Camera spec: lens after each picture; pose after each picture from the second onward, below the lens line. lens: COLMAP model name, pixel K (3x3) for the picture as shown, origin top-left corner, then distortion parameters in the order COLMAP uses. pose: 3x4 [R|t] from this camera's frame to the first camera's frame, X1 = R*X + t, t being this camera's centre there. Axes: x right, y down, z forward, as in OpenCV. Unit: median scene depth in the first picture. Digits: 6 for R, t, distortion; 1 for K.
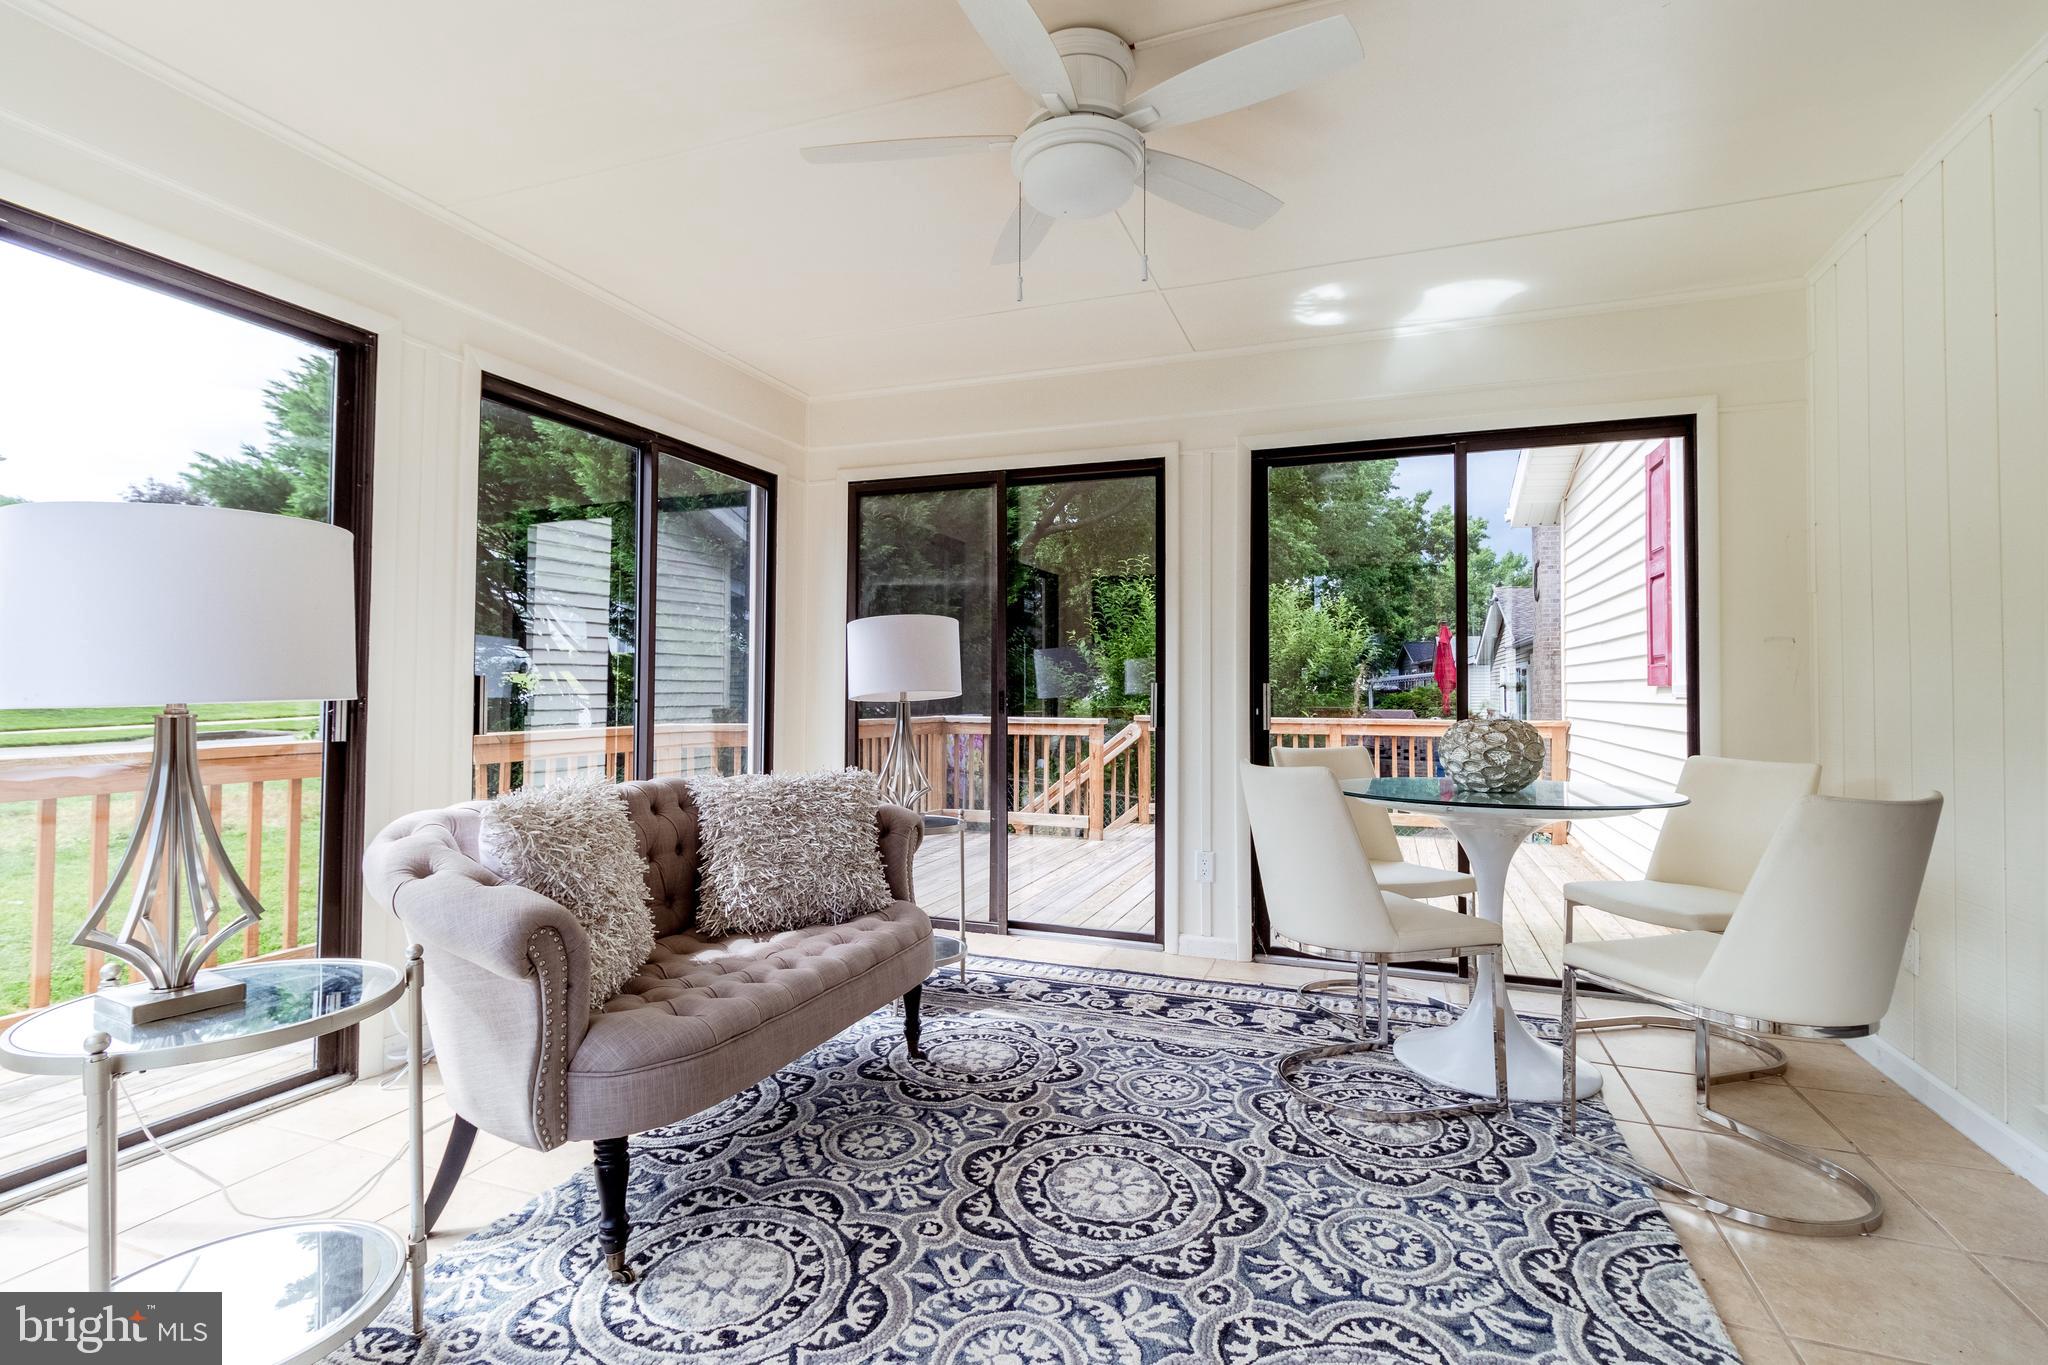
lens RADIAL K [[950.9, 0, 1026.2], [0, 950.9, 666.2], [0, 0, 1]] dist [0.002411, -0.000310]
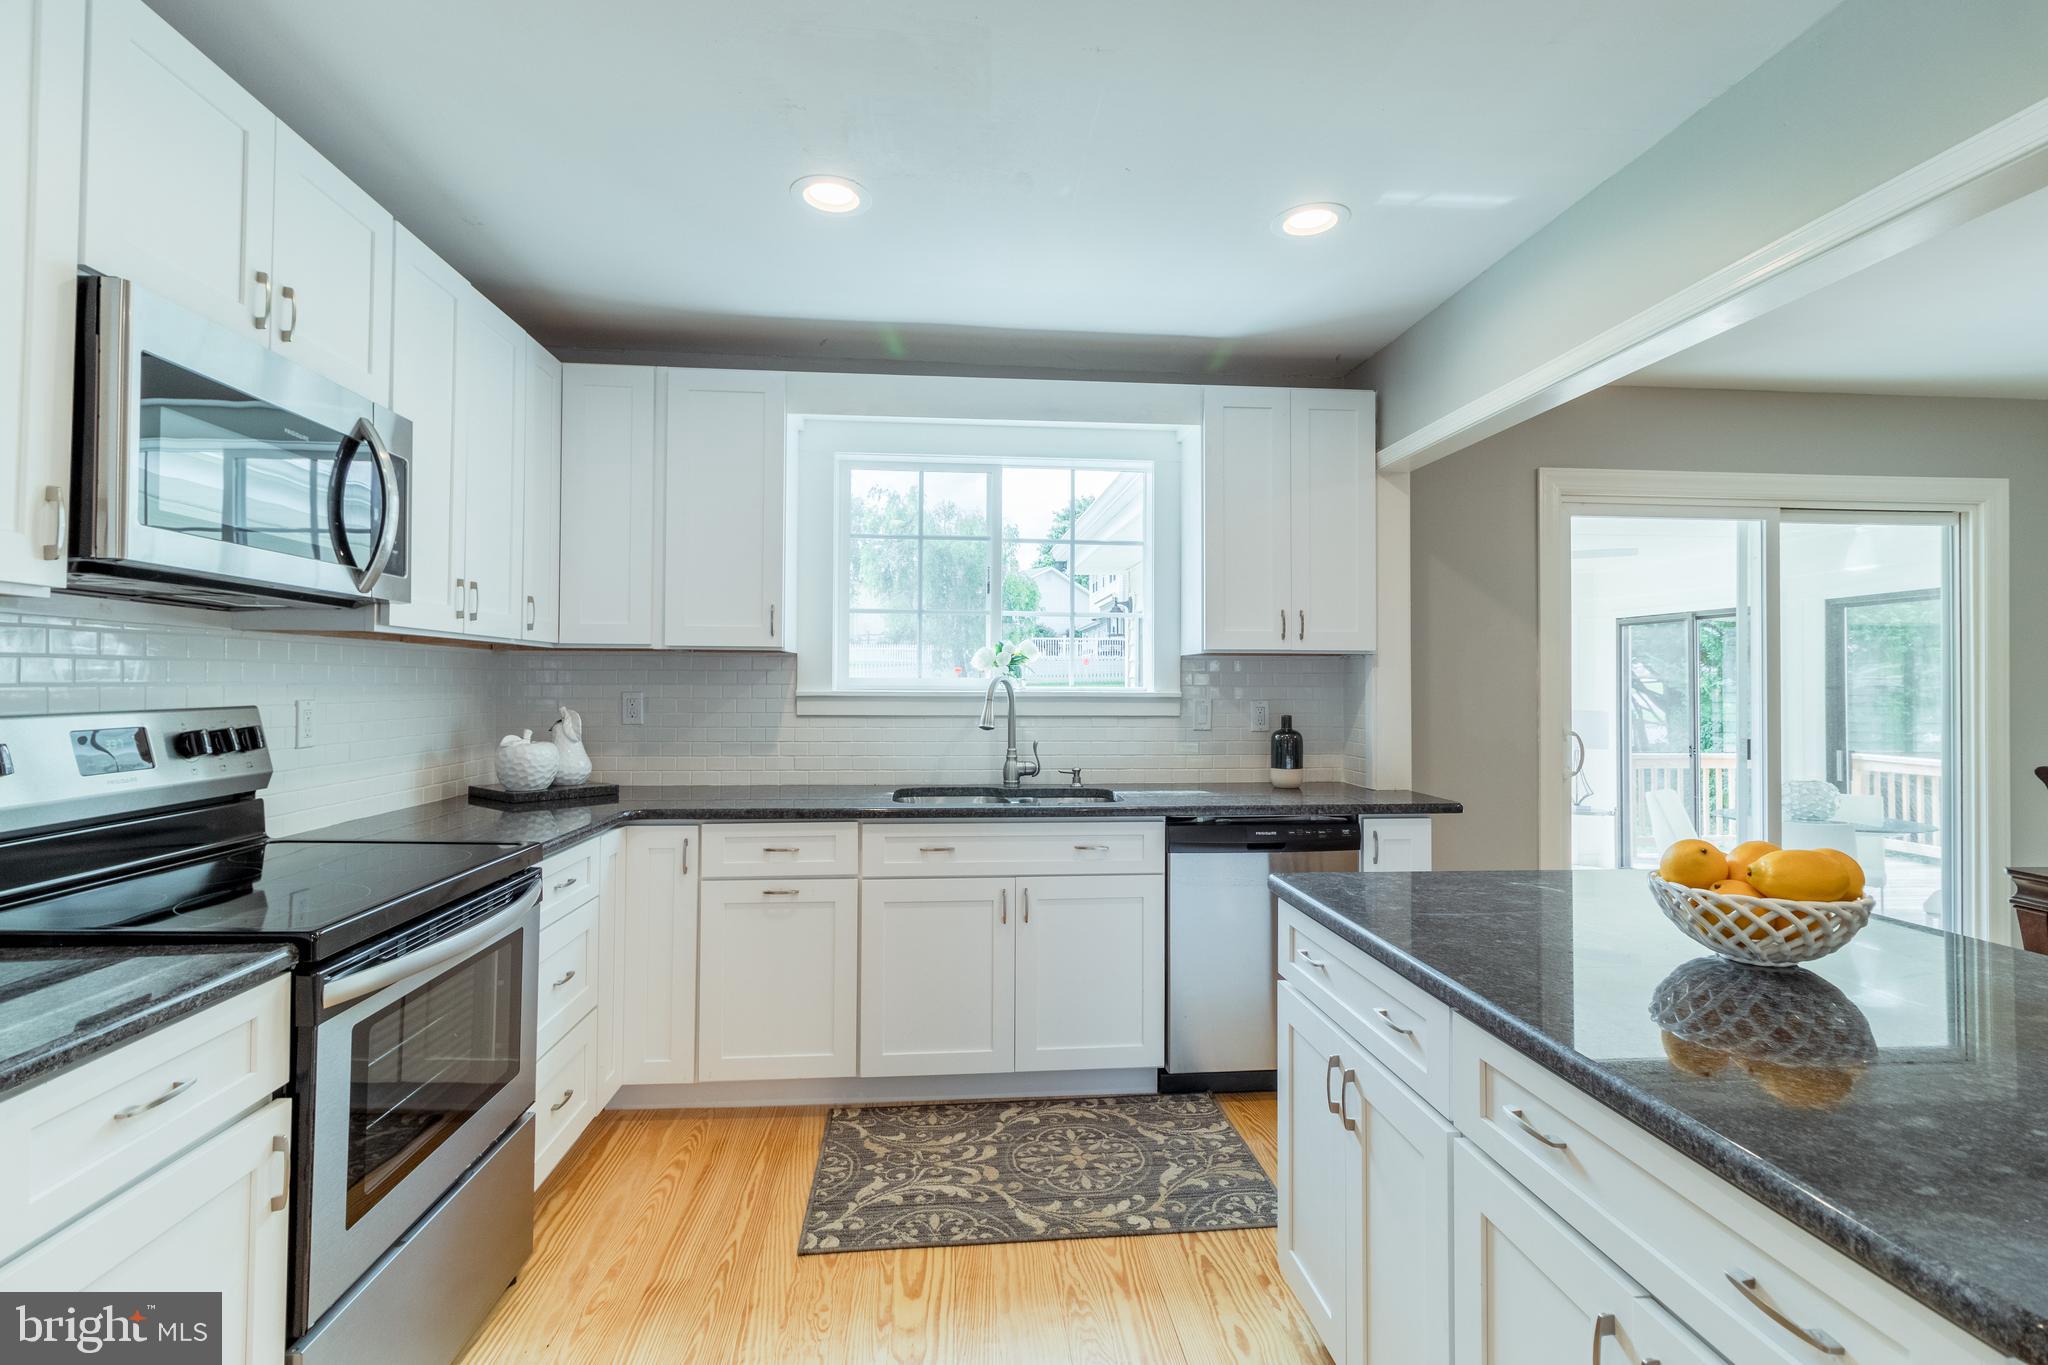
lens RADIAL K [[968.6, 0, 1027.7], [0, 968.6, 667.9], [0, 0, 1]] dist [0.000560, 0.000745]
pose [[0.435432, -0.019269, -0.900015, 1.909598], [0.021104, 0.999715, -0.011193, -0.218762], [0.899974, -0.014120, 0.435714, -1.487736]]
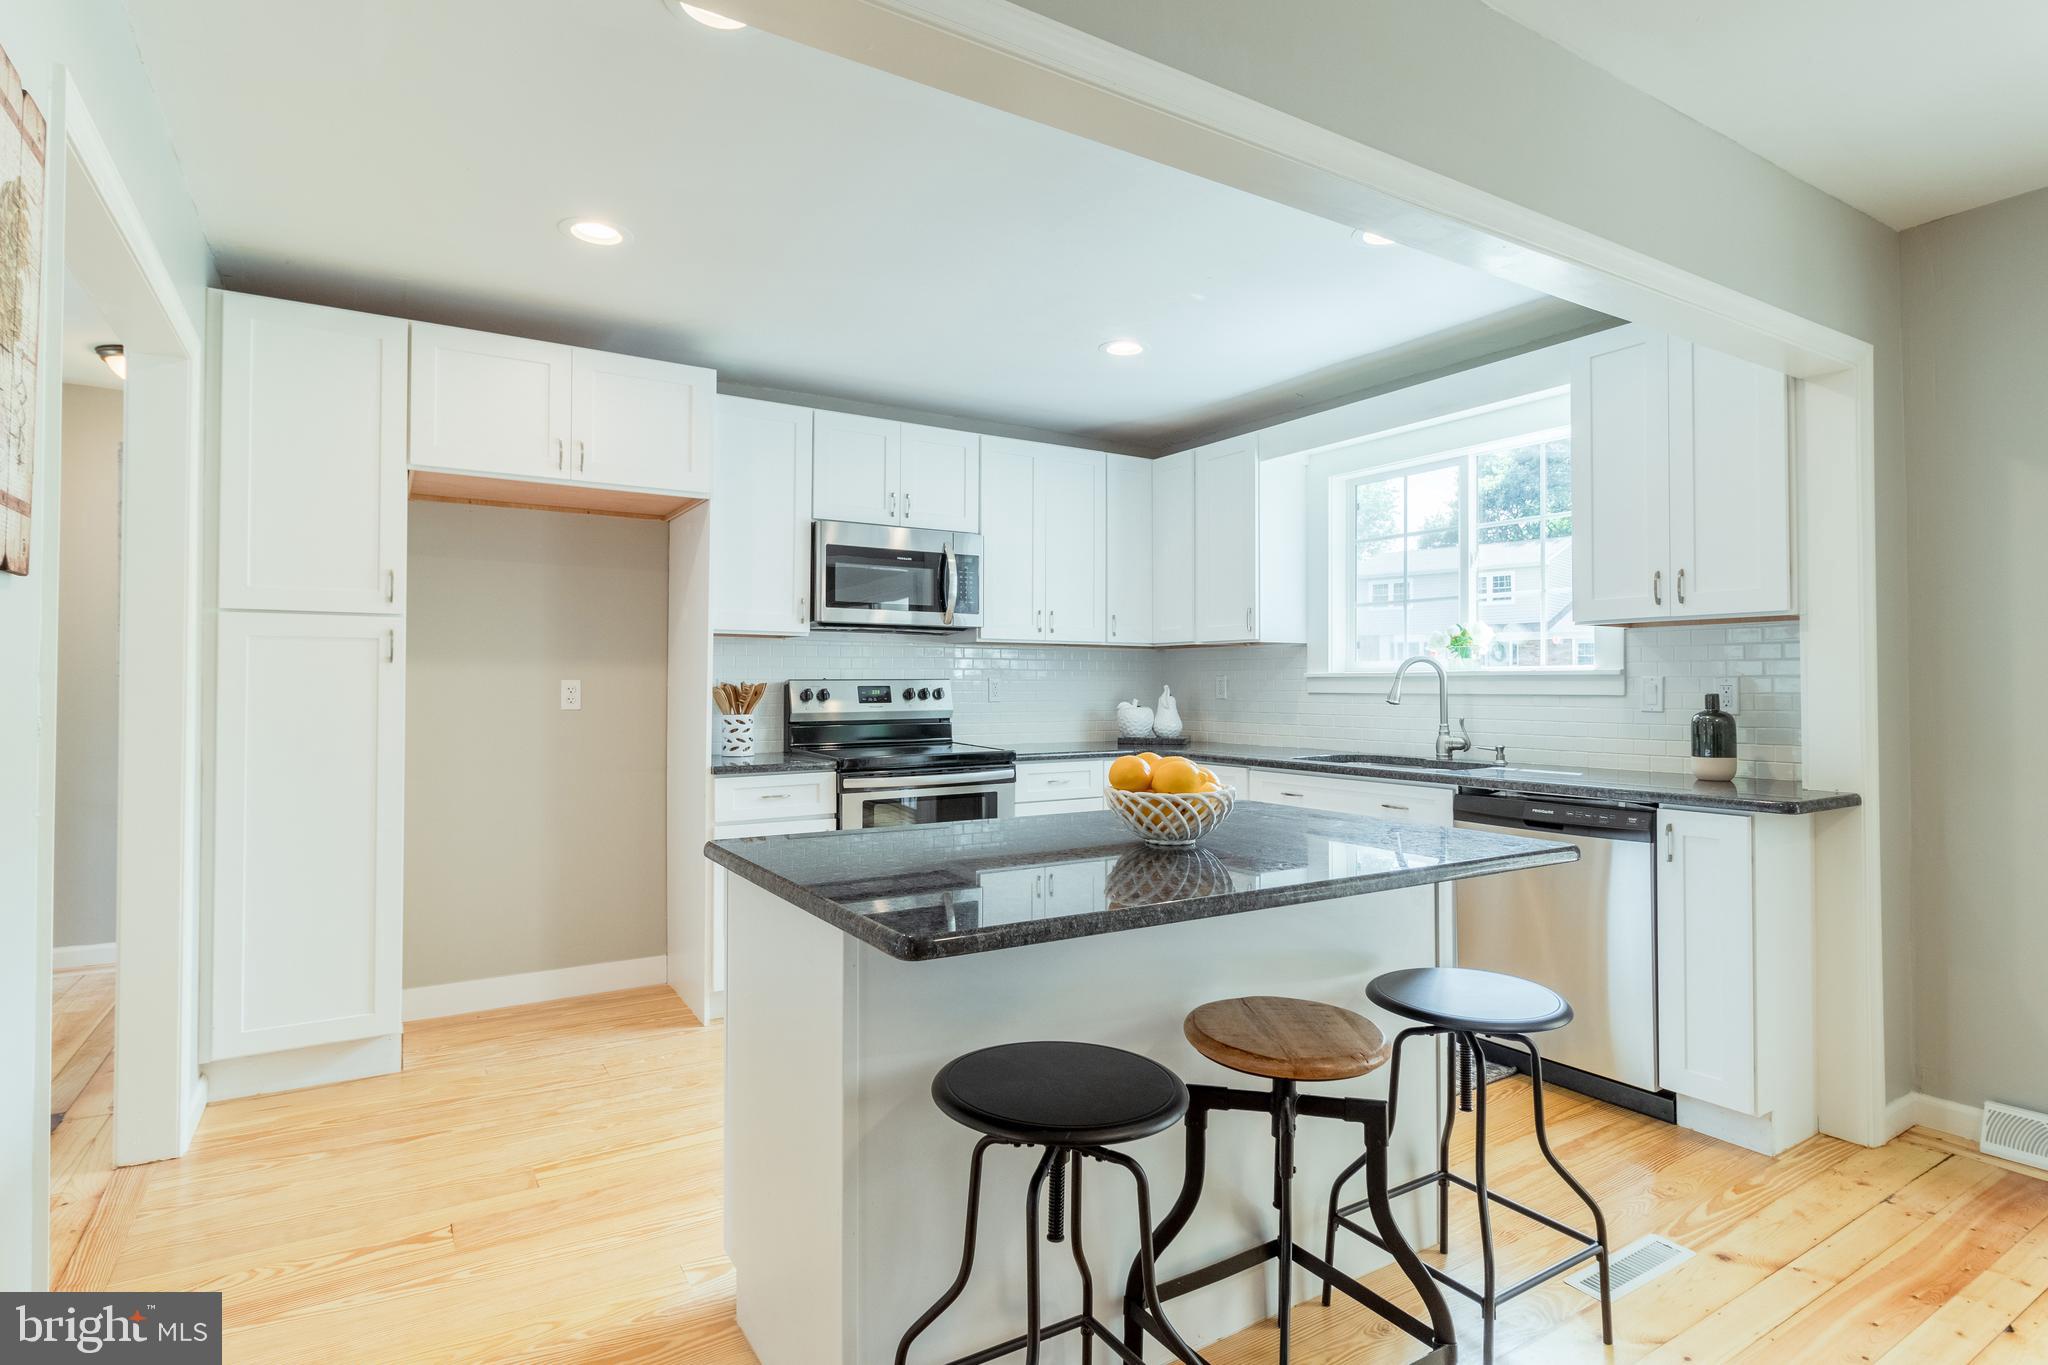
lens RADIAL K [[1044.1, 0, 1027.6], [0, 1044.1, 671.4], [0, 0, 1]] dist [-0.002950, 0.000079]
pose [[-0.606259, -0.018033, -0.795062, 2.367963], [0.015876, 0.999269, -0.034770, -0.145459], [0.795108, -0.033702, -0.605530, -0.294206]]
